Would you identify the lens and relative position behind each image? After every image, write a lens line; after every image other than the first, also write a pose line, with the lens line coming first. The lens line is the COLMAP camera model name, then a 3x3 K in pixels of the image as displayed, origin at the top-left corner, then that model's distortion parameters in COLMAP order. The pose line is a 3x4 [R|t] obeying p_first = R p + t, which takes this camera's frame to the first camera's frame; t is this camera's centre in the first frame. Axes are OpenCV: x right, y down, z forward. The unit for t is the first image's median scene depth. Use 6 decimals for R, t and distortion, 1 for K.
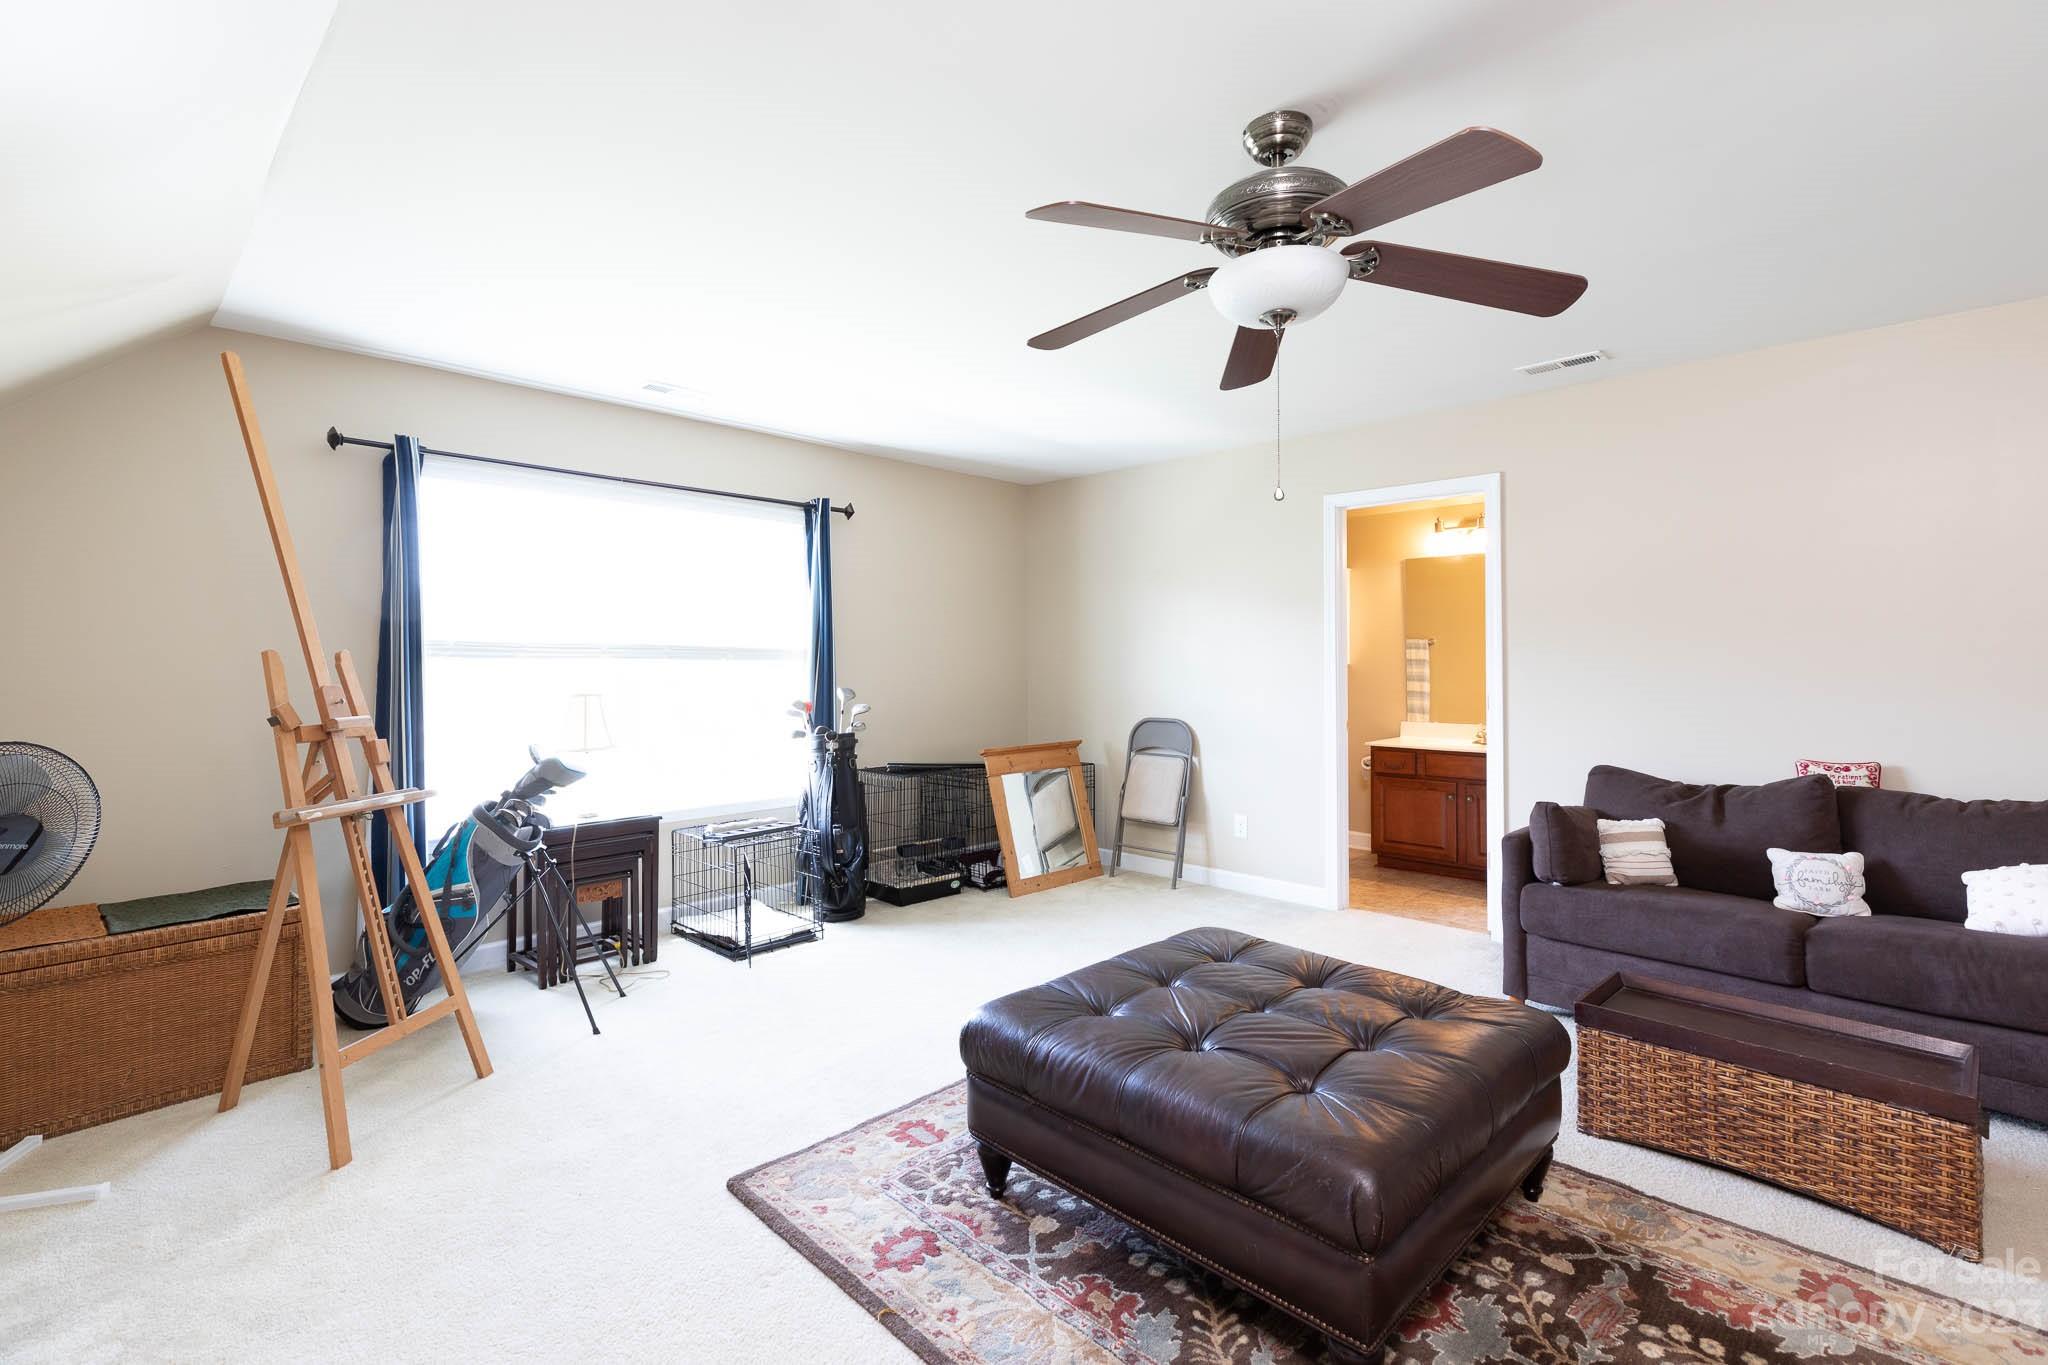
lens RADIAL K [[919.4, 0, 1023.3], [0, 919.4, 661.2], [0, 0, 1]] dist [0.004860, -0.000291]
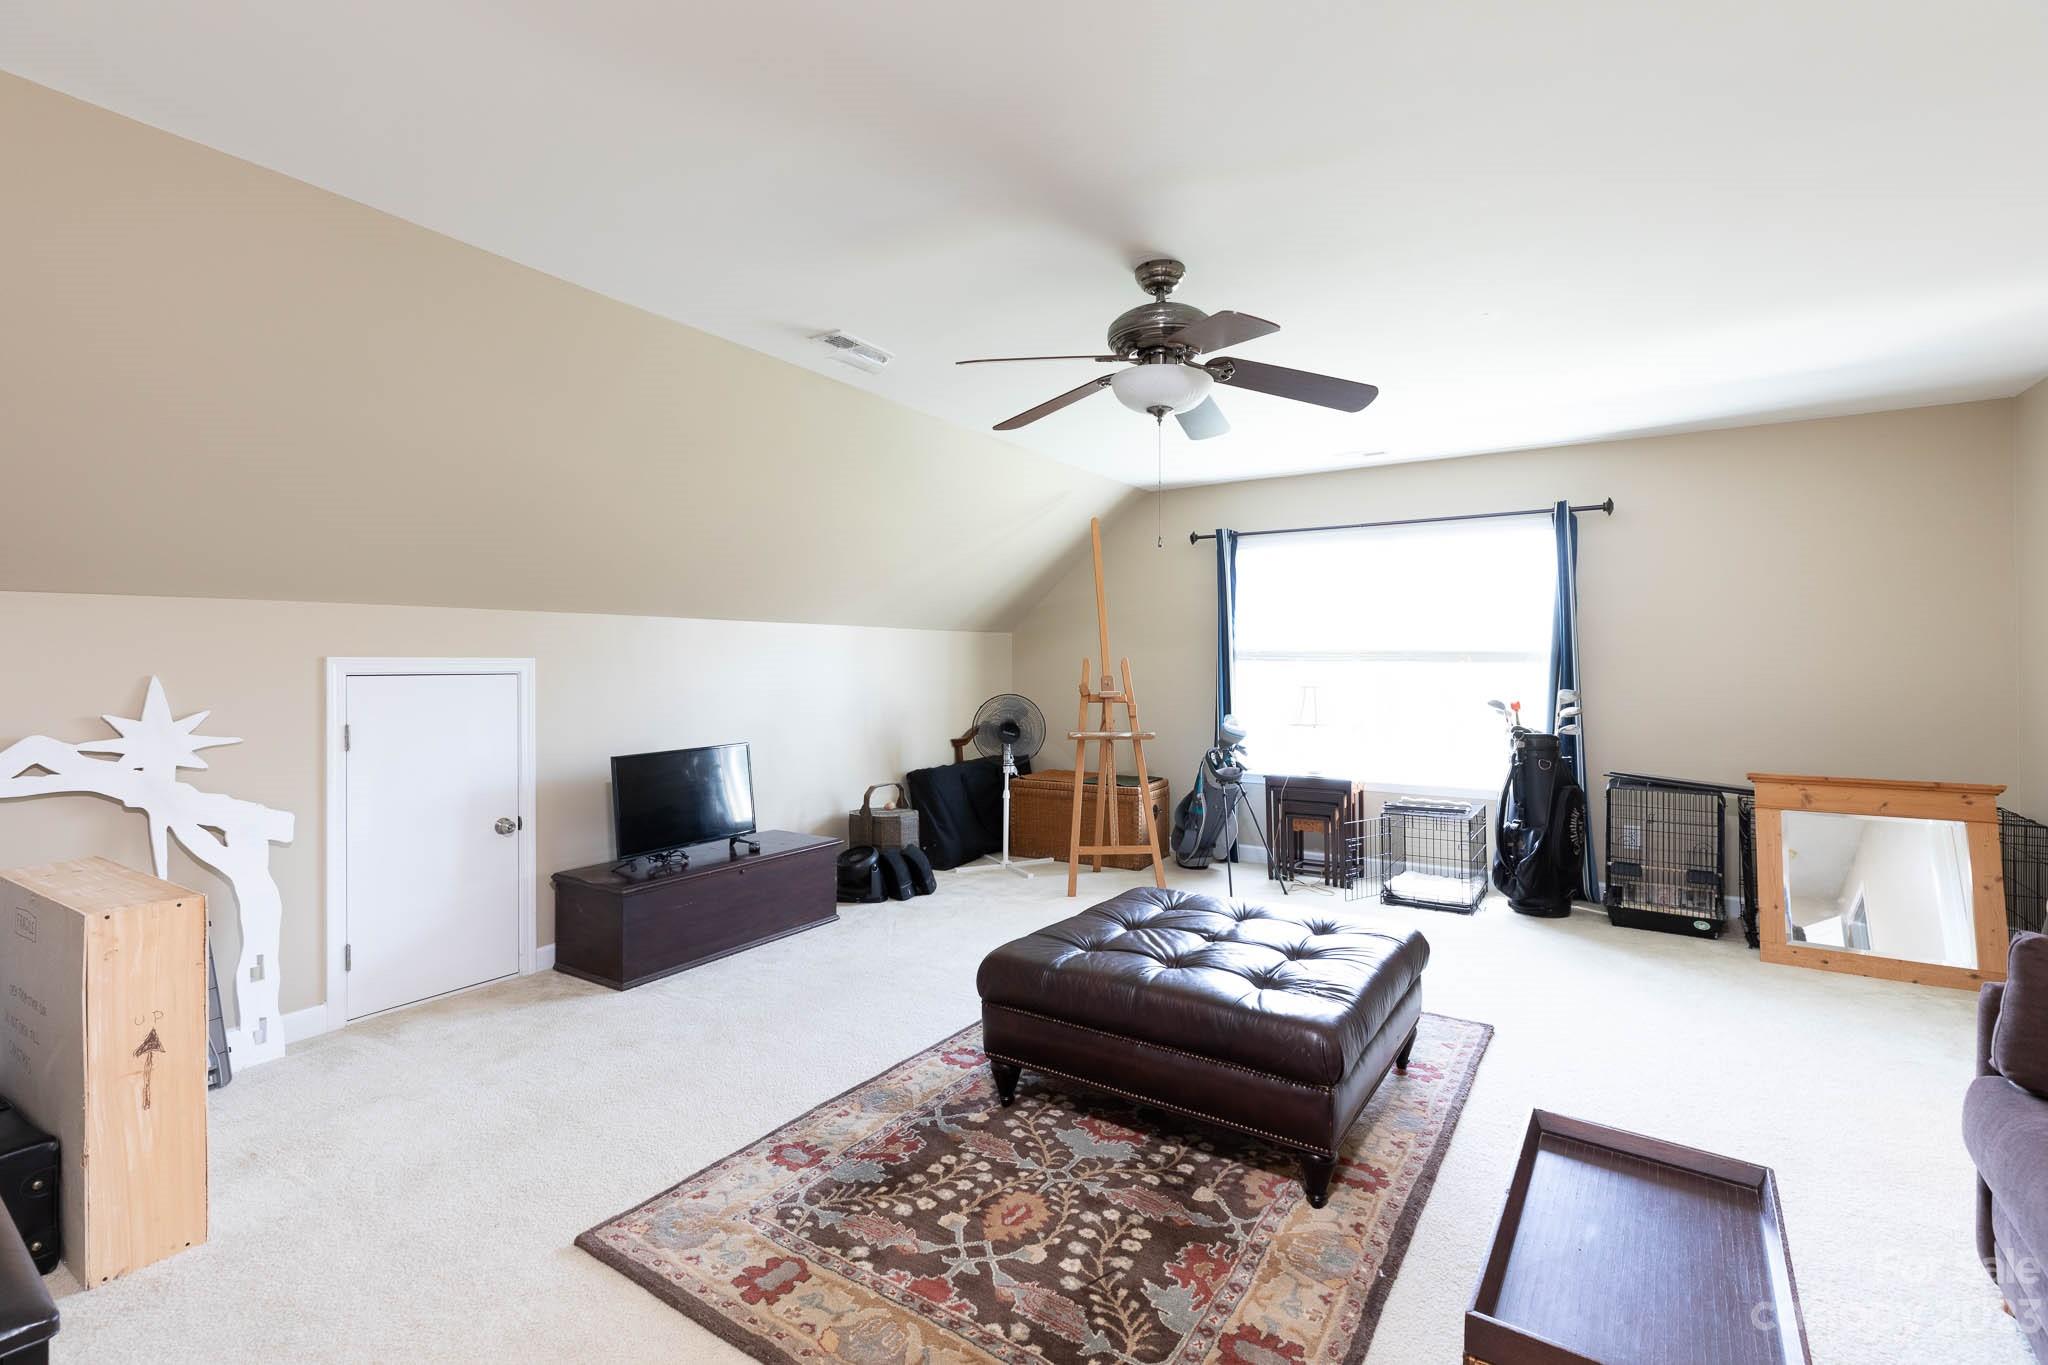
lens RADIAL K [[919.4, 0, 1027.6], [0, 919.4, 666.0], [0, 0, 1]] dist [0.004860, -0.000291]
pose [[0.212489, 0.006037, -0.977145, 0.808140], [-0.000005, 0.999981, 0.006177, -0.003561], [0.977164, -0.001308, 0.212485, 0.268475]]
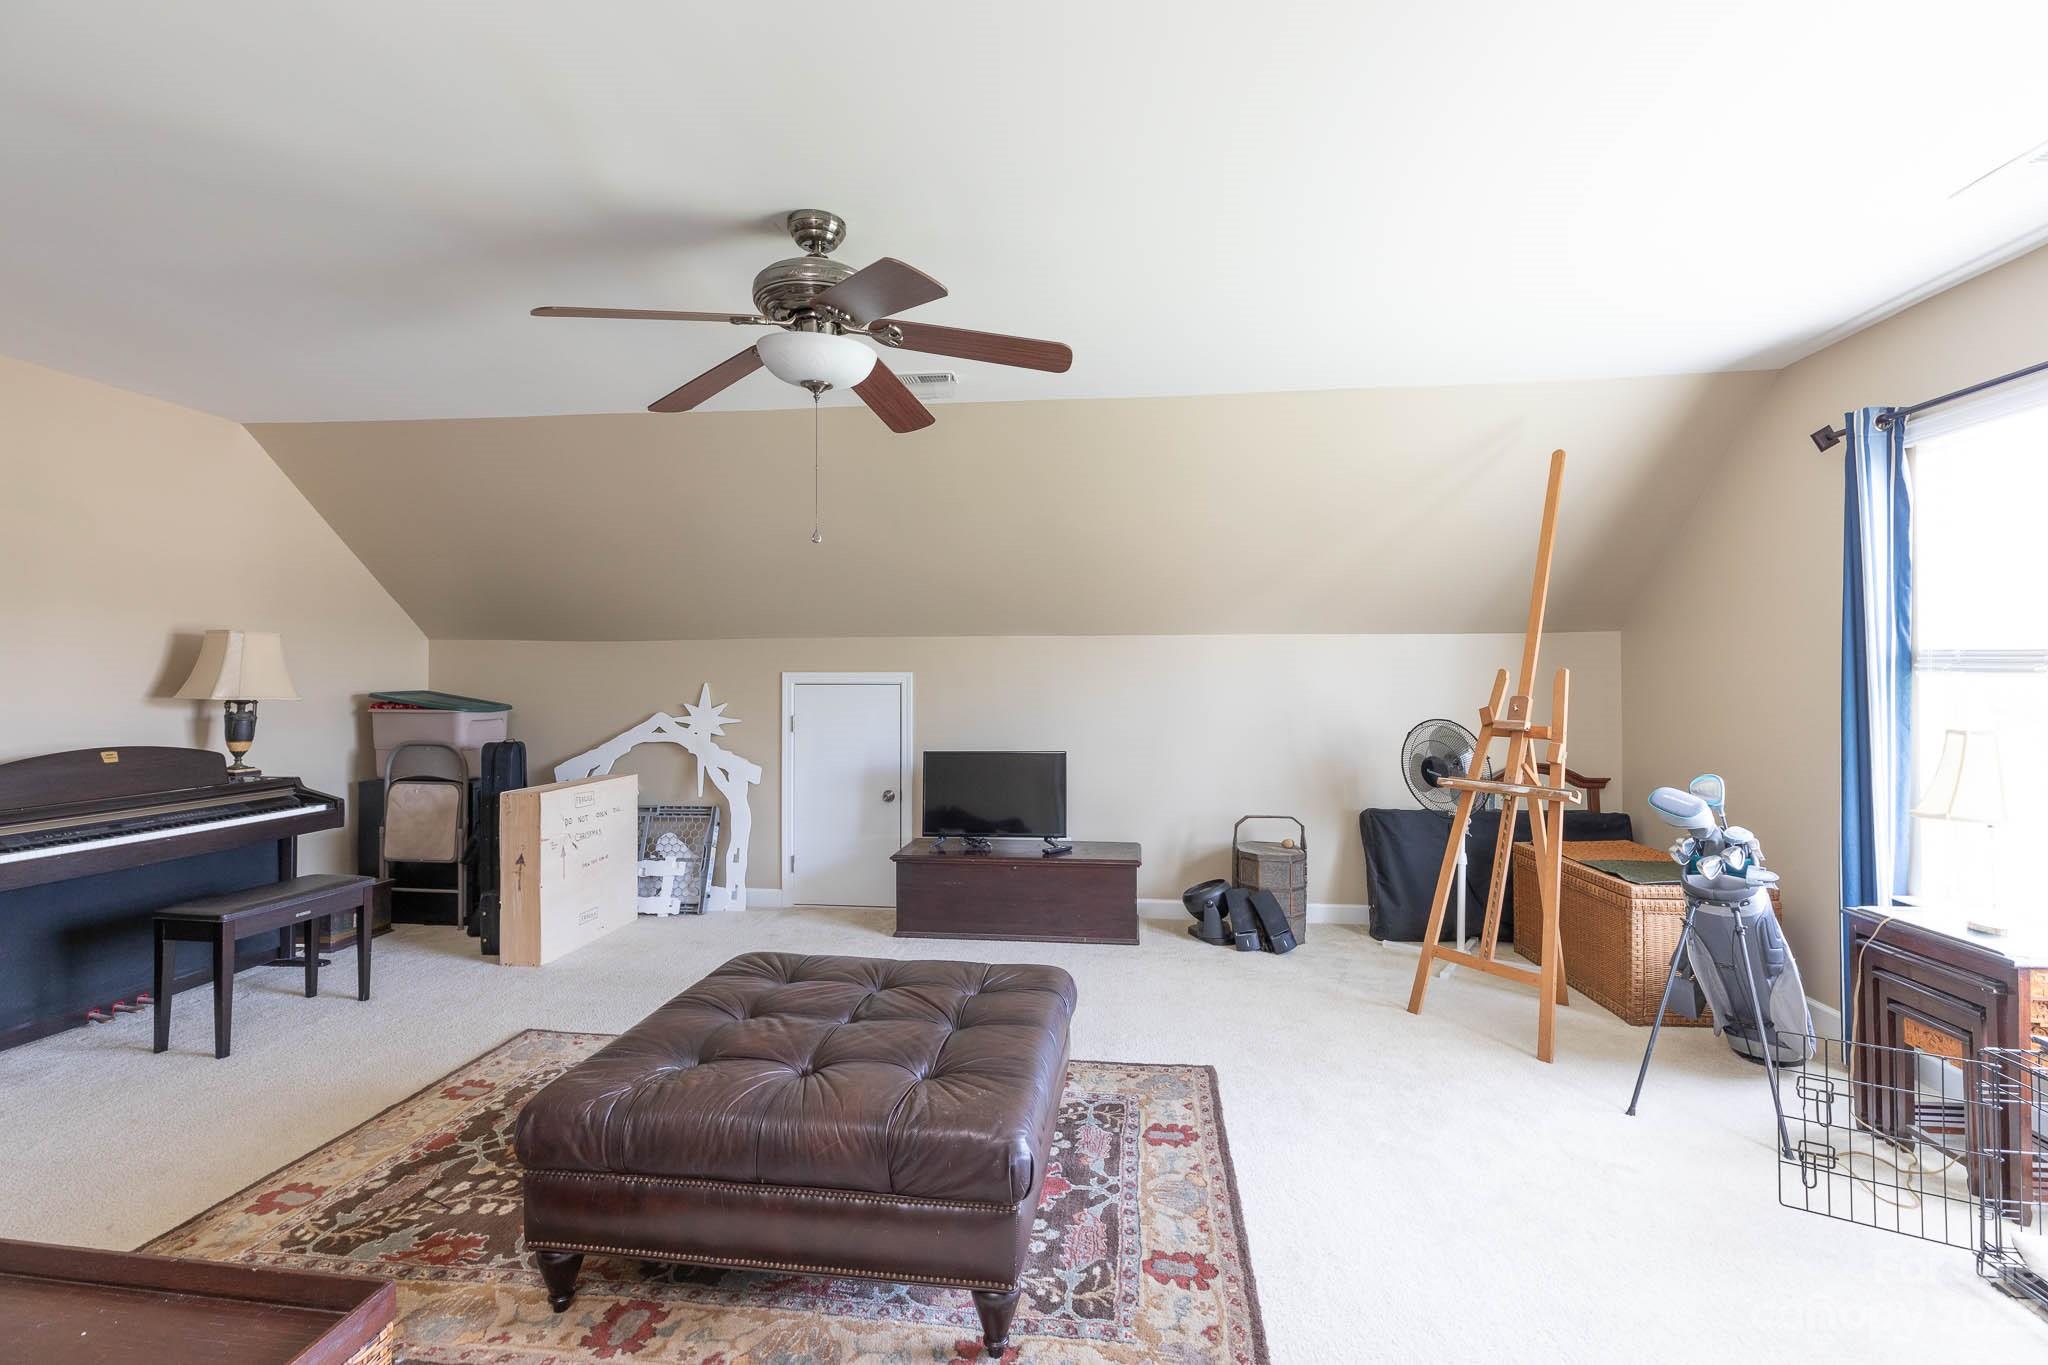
lens RADIAL K [[919.4, 0, 1021.6], [0, 919.4, 683.6], [0, 0, 1]] dist [0.004860, -0.000291]
pose [[-0.784173, 0.009236, -0.620473, 0.413441], [0.002695, 0.999930, 0.011478, -0.004640], [0.620536, 0.007328, -0.784144, 1.074664]]
